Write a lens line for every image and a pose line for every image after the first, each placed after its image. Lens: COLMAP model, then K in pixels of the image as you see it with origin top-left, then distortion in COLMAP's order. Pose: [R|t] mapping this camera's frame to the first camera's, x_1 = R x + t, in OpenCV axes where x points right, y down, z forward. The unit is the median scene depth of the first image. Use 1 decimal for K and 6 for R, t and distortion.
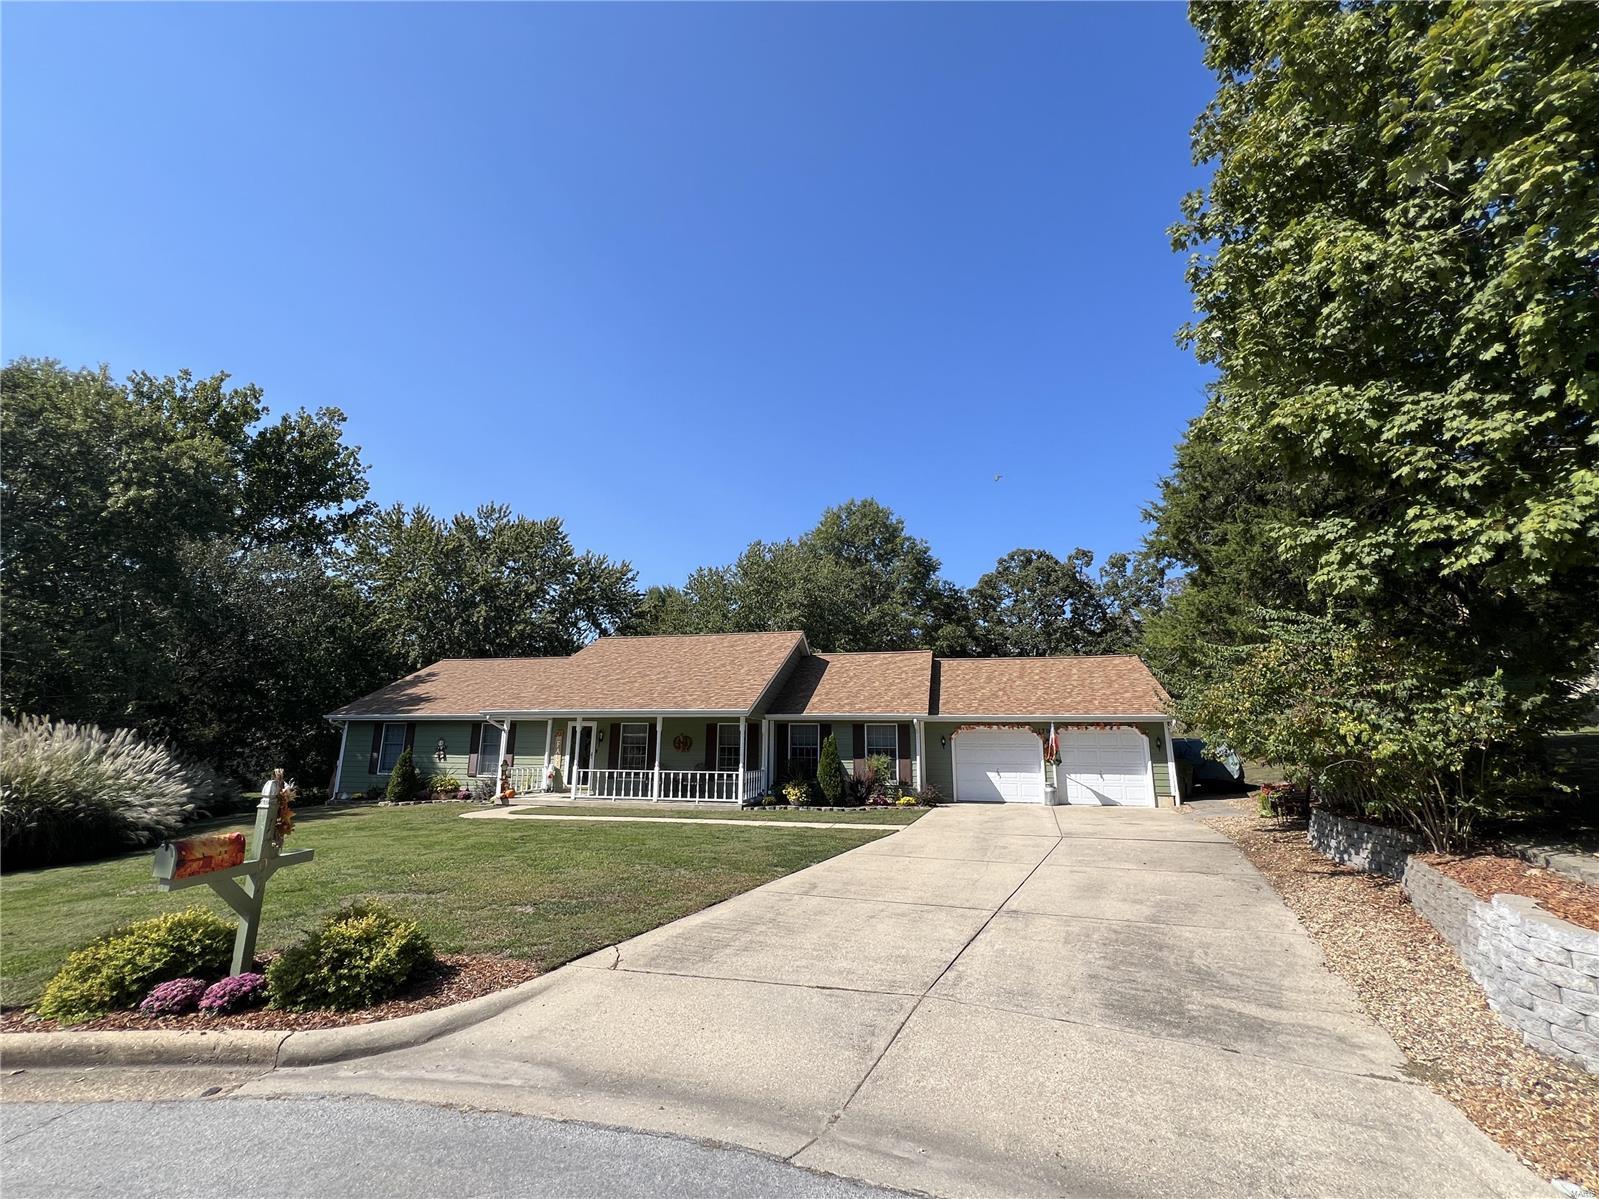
lens RADIAL K [[658.2, 0, 805.1], [0, 658.2, 592.2], [0, 0, 1]] dist [-0.003878, 0.000125]
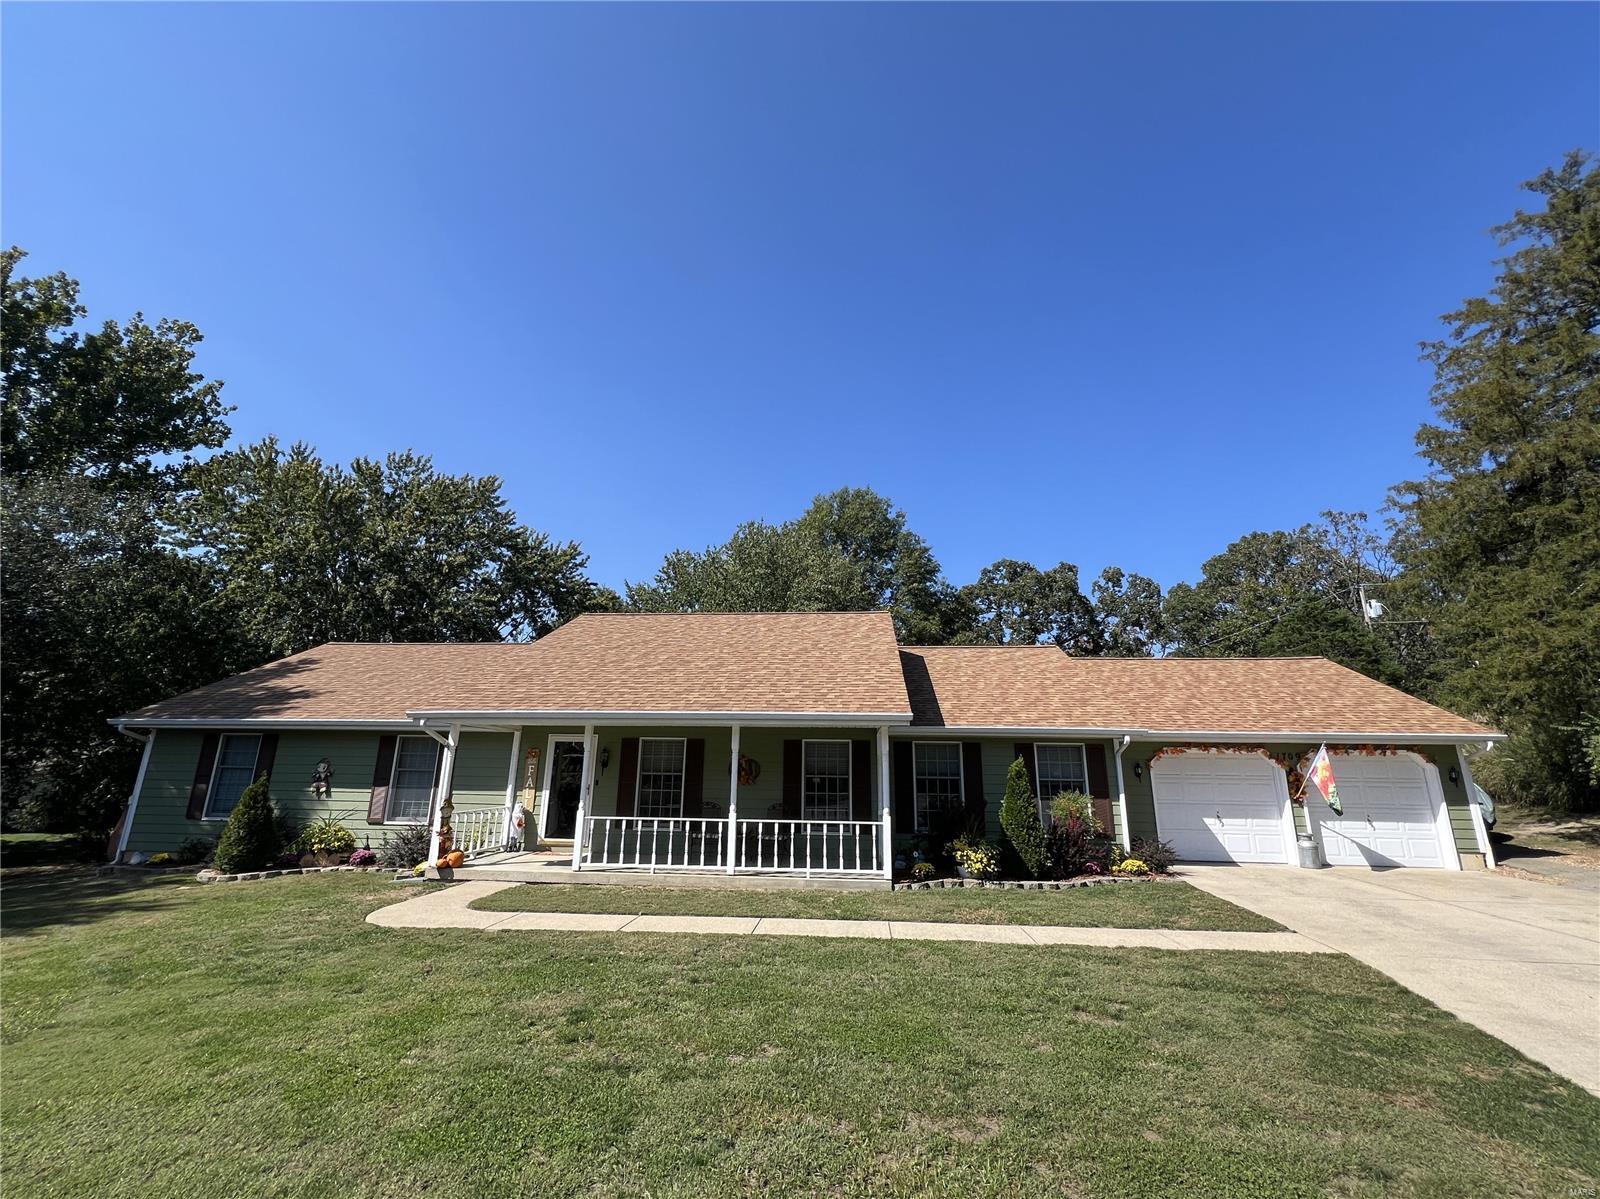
lens RADIAL K [[653.2, 0, 802.1], [0, 653.2, 598.5], [0, 0, 1]] dist [-0.002705, -0.000209]
pose [[0.989904, 0.042163, 0.135324, -0.216792], [-0.038162, 0.998758, -0.032025, 0.080600], [-0.136507, 0.026538, 0.990284, 0.360713]]
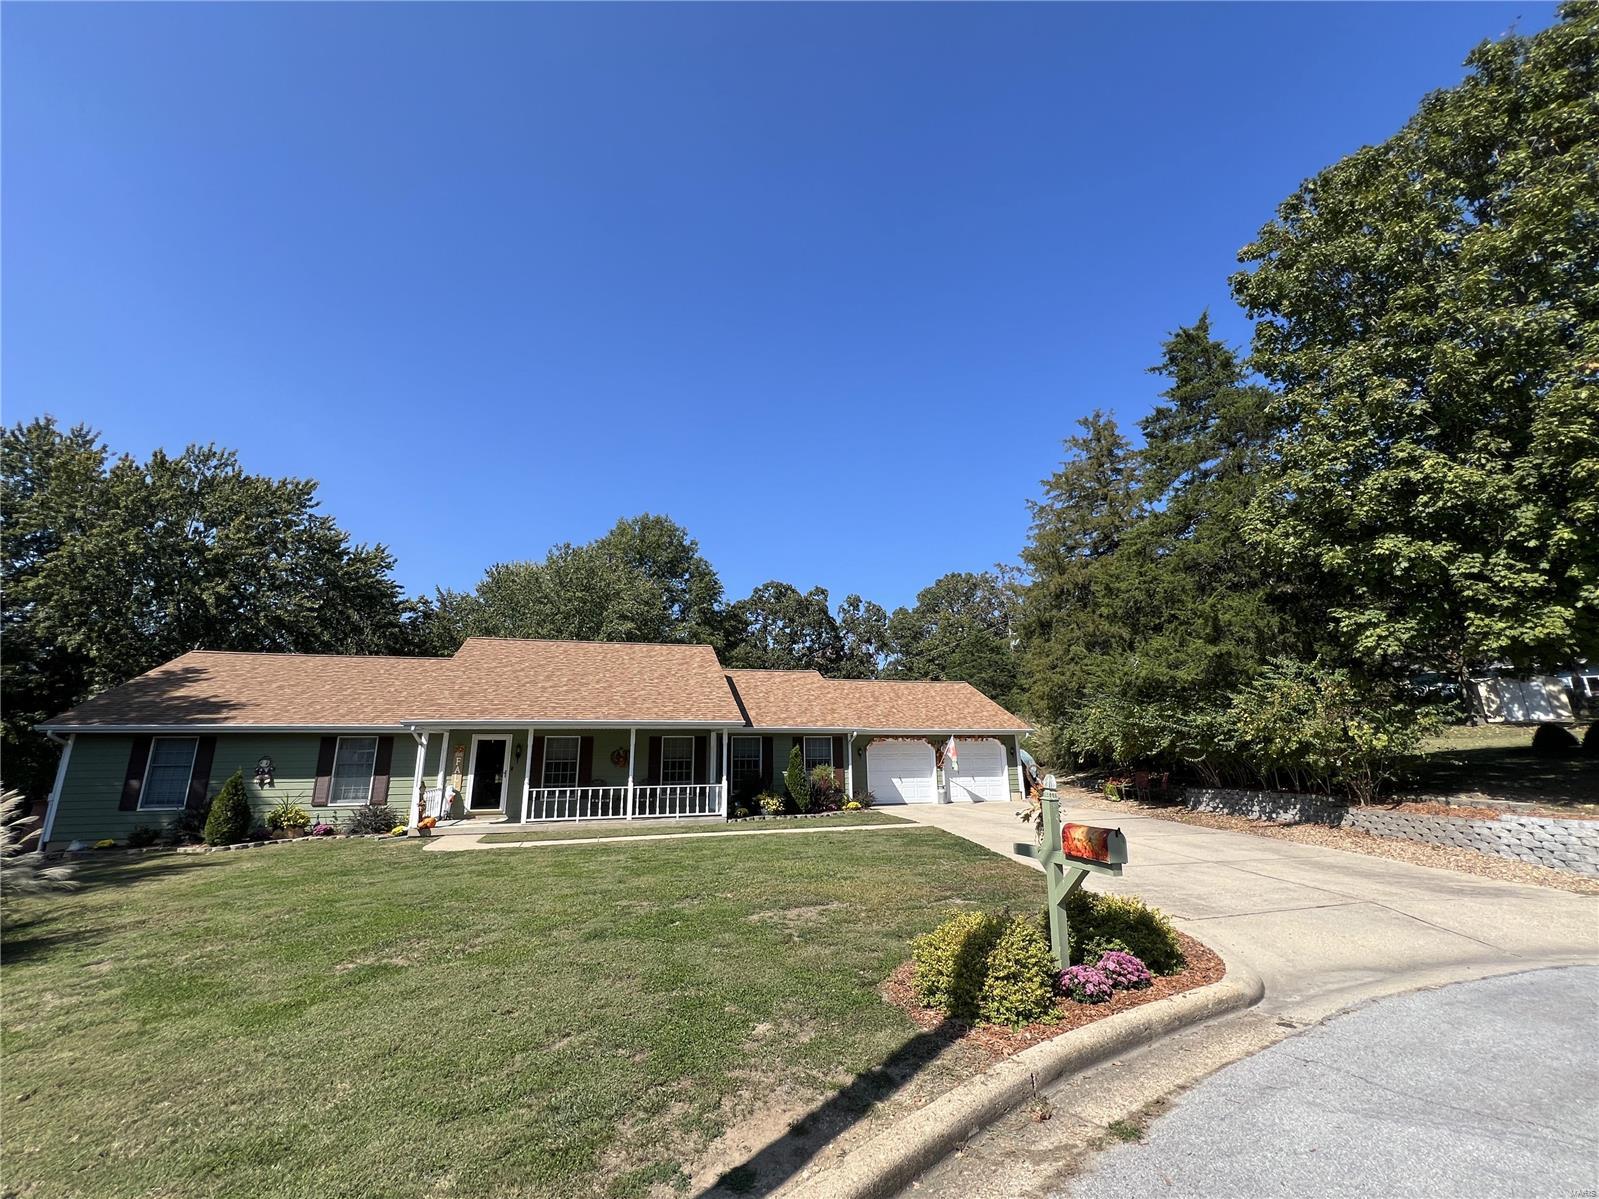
lens RADIAL K [[647.5, 0, 794.8], [0, 647.5, 597.5], [0, 0, 1]] dist [-0.002352, 0.000008]
pose [[0.876330, 0.100771, 0.471054, -0.416146], [-0.089930, 0.994907, -0.045536, 0.021710], [-0.473243, -0.002457, 0.880929, 0.069732]]
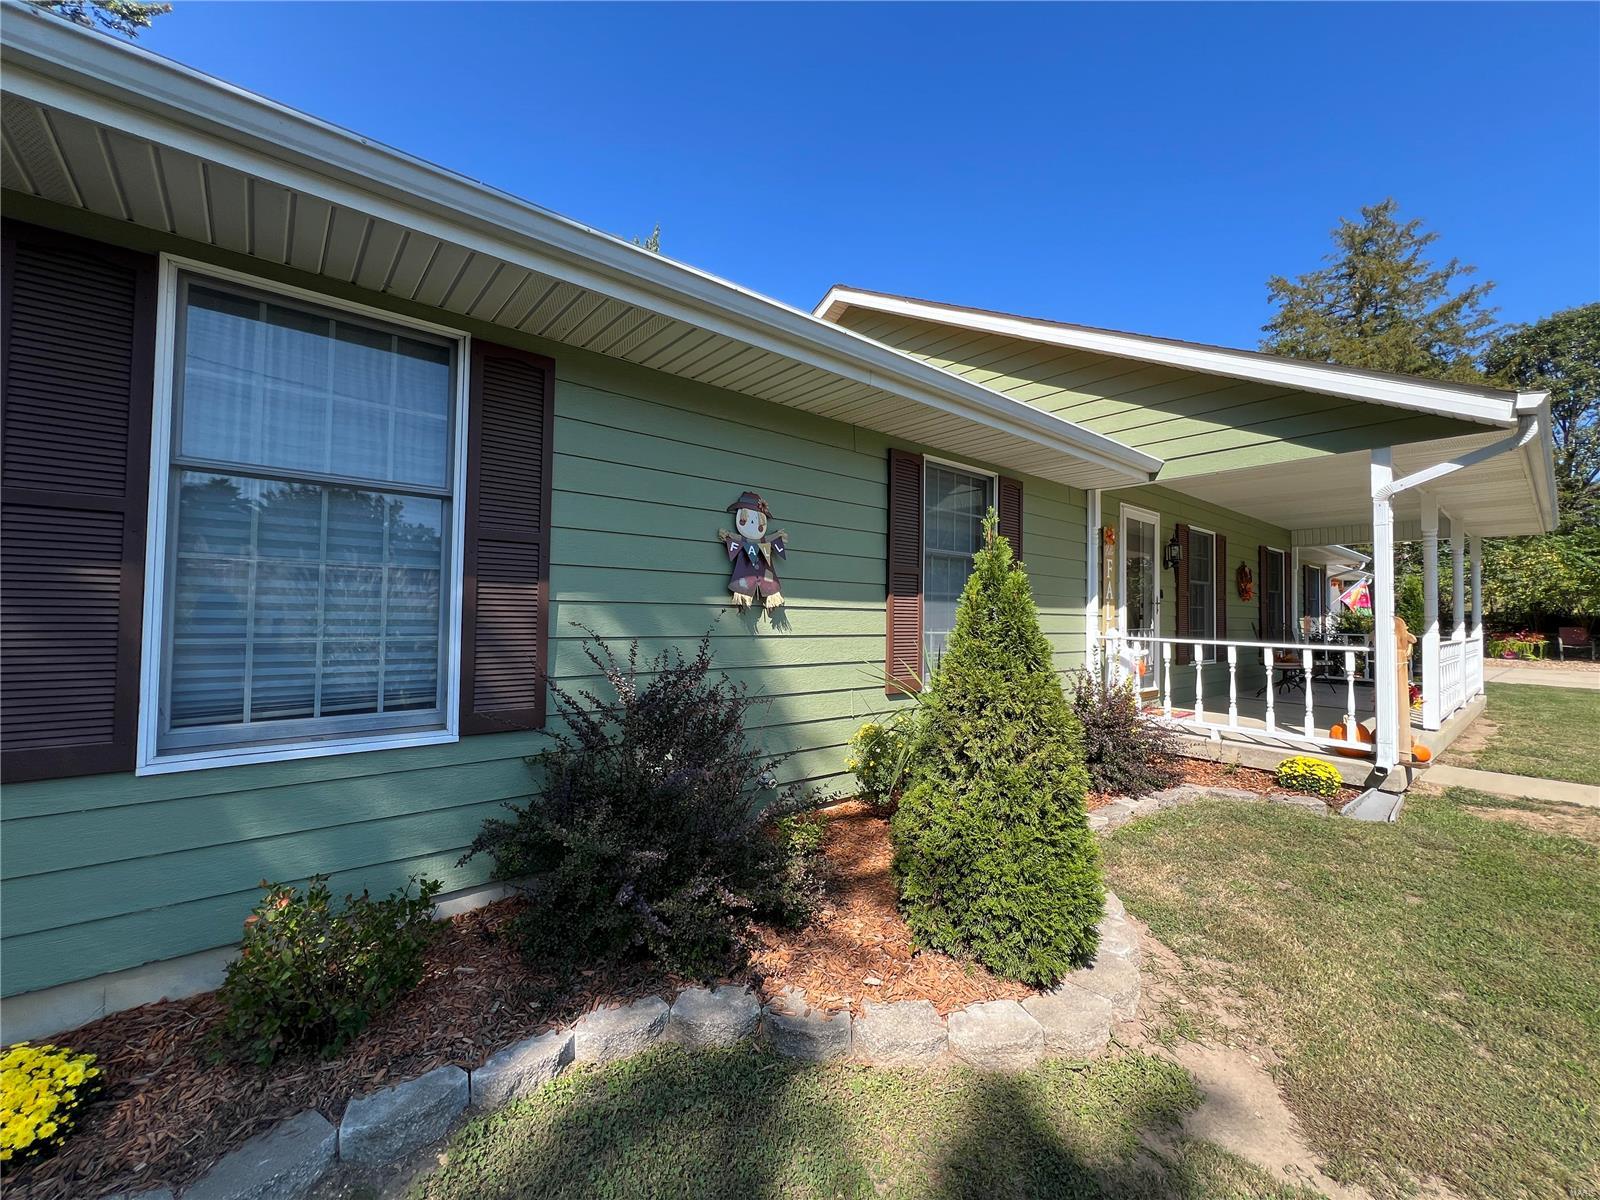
lens RADIAL K [[642.4, 0, 800.0], [0, 642.4, 600.0], [0, 0, 1]] dist [-0.000798, -0.000073]
pose [[0.601440, 0.023815, 0.798563, -0.723442], [-0.182228, 0.977296, 0.108101, 0.242950], [-0.777858, -0.210537, 0.592125, 0.945780]]
